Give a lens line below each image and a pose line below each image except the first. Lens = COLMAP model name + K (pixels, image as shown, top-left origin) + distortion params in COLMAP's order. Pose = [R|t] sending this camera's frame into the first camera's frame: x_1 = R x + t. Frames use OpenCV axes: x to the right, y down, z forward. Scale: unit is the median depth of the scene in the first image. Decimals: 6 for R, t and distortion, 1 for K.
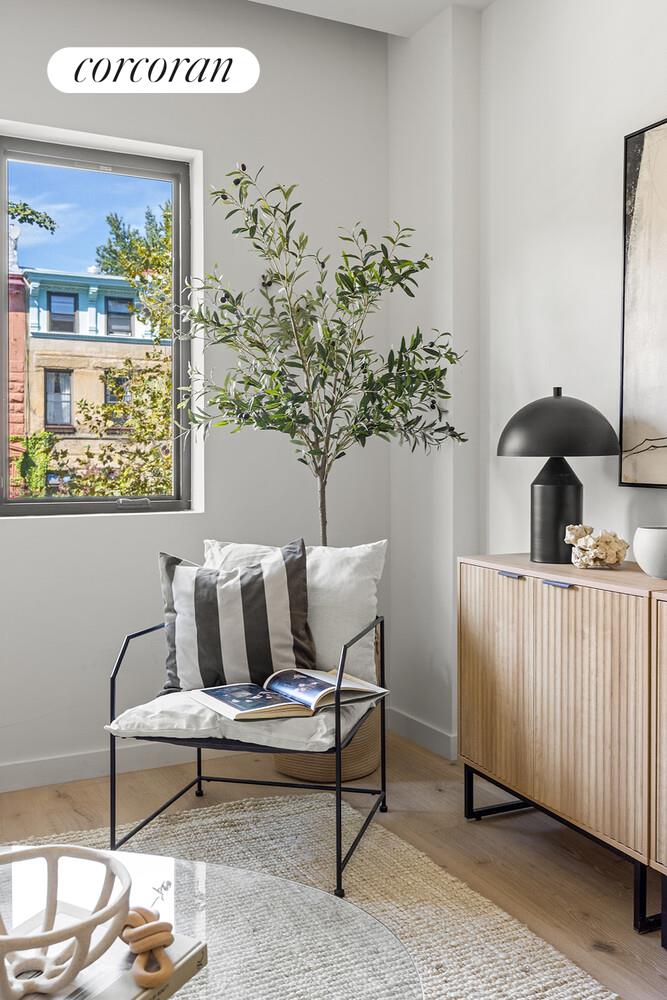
lens RADIAL K [[919.6, 0, 333.9], [0, 919.6, 497.3], [0, 0, 1]] dist [-0.002591, 0.000000]
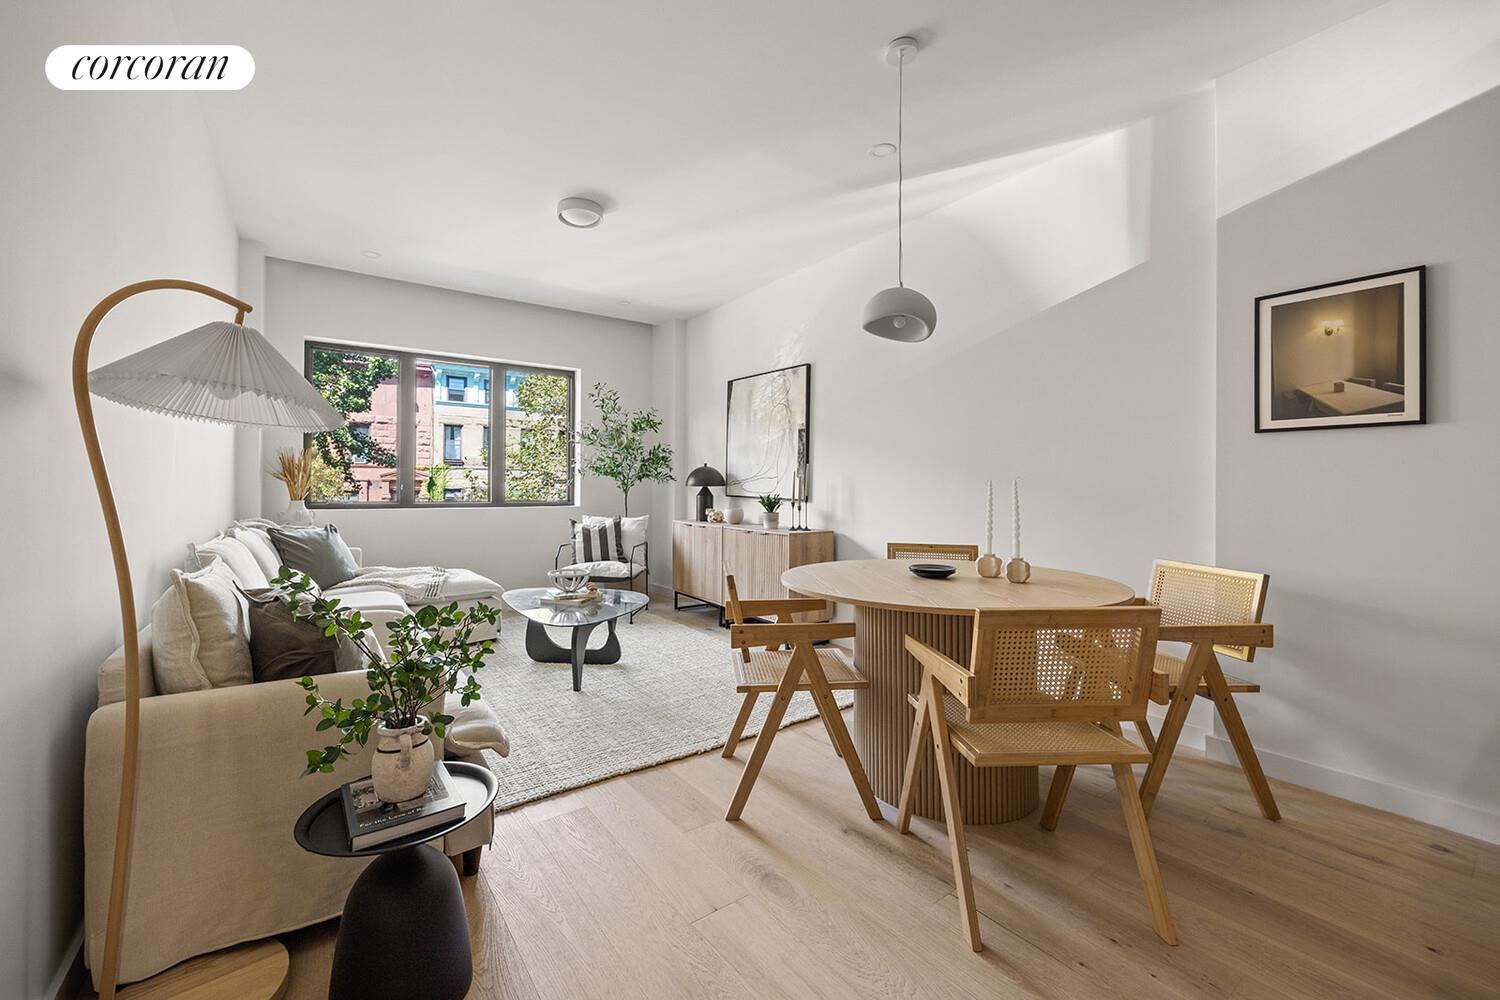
lens RADIAL K [[584.0, 0, 714.2], [0, 584.0, 475.8], [0, 0, 1]] dist [0.002382, 0.000184]
pose [[0.989500, 0.007866, 0.144317, -0.004030], [-0.000235, 0.998604, -0.052814, 0.020873], [-0.144531, 0.052225, 0.988121, -0.840374]]
